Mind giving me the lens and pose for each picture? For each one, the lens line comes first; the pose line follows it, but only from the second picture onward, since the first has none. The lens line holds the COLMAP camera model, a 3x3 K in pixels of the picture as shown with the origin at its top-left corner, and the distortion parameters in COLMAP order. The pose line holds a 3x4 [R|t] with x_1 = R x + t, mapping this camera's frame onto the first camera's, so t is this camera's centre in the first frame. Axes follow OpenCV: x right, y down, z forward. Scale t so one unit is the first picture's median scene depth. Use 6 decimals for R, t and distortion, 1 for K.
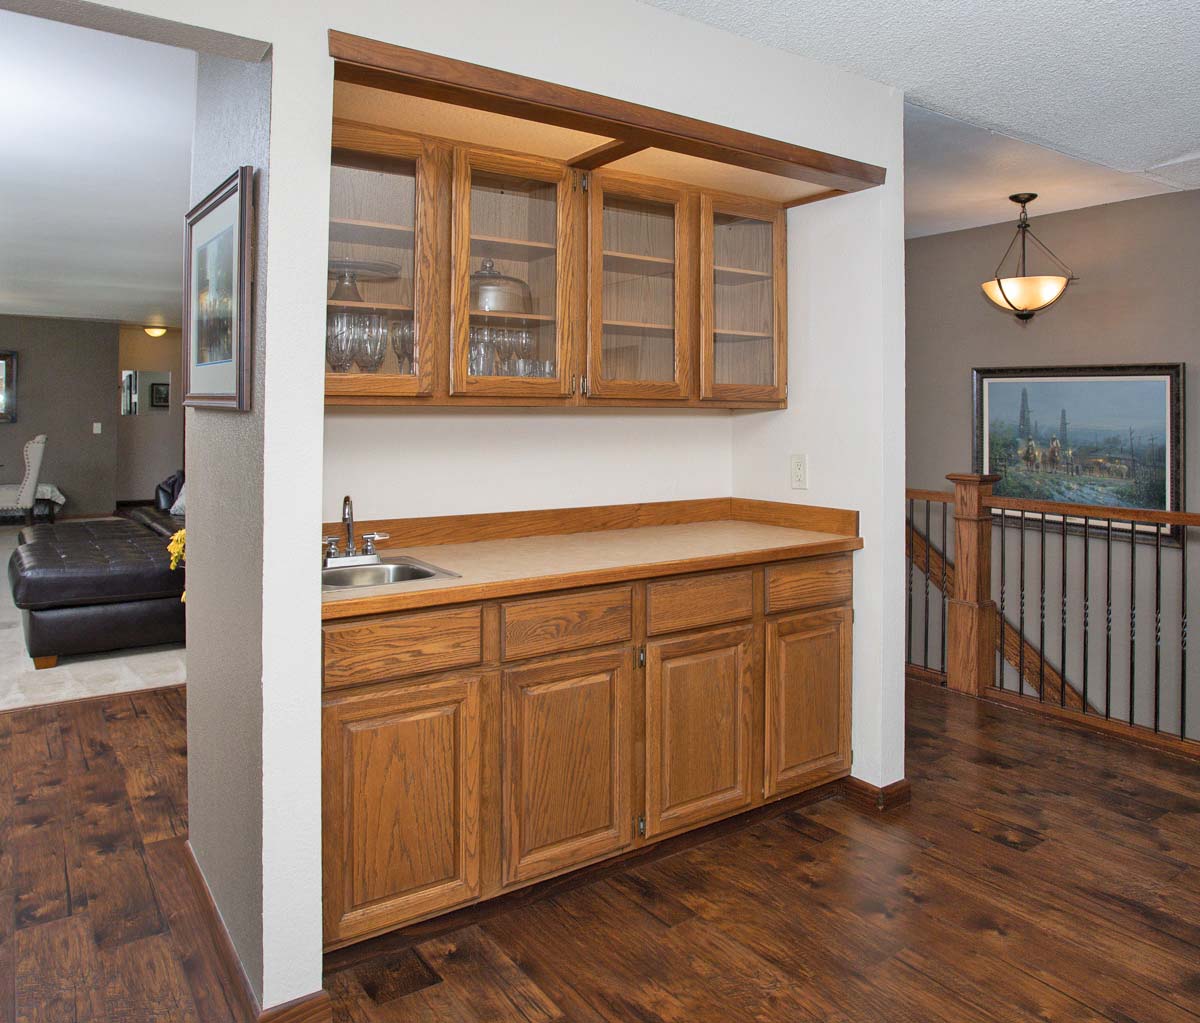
lens RADIAL K [[905.7, 0, 600.6], [0, 905.7, 414.5], [0, 0, 1]] dist [0.000040, -0.000599]
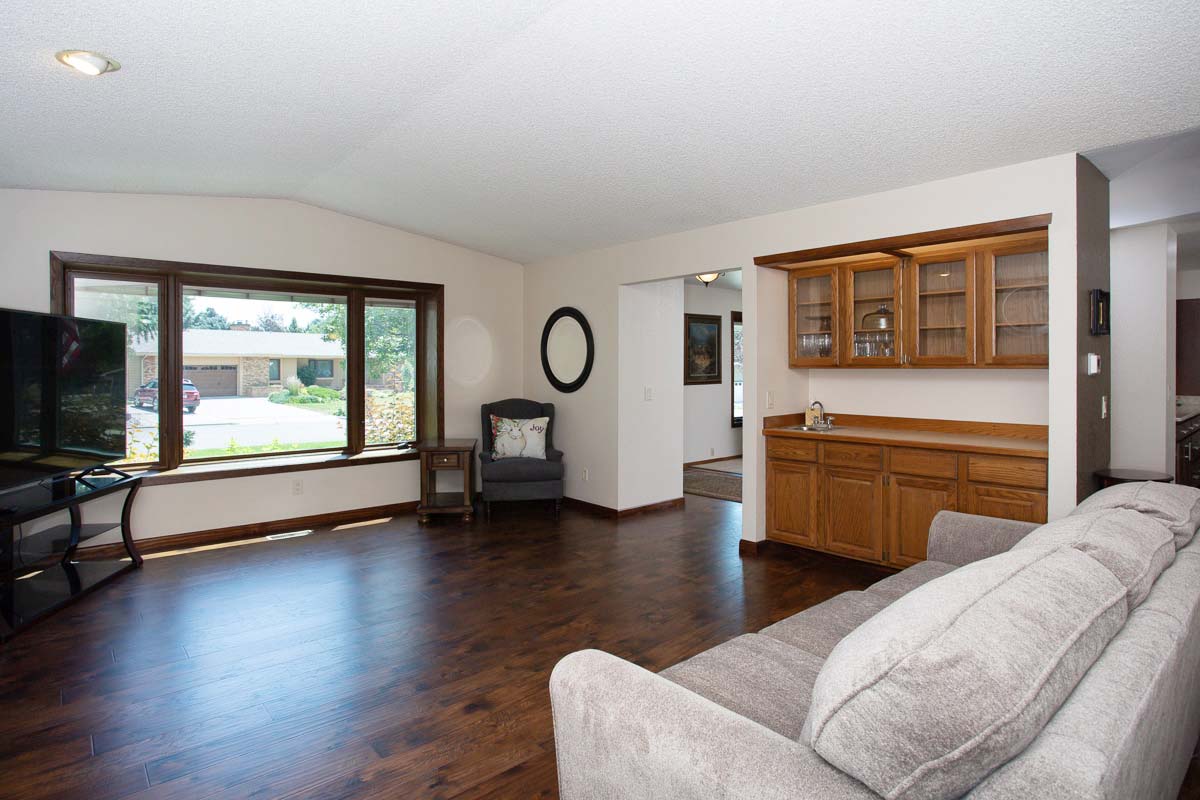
lens RADIAL K [[674.0, 0, 599.1], [0, 674.0, 353.3], [0, 0, 1]] dist [-0.001708, 0.000548]
pose [[0.108000, -0.016772, -0.994009, 1.621637], [0.010353, 0.999822, -0.015745, -0.025294], [0.994097, -0.008591, 0.108154, 0.121530]]
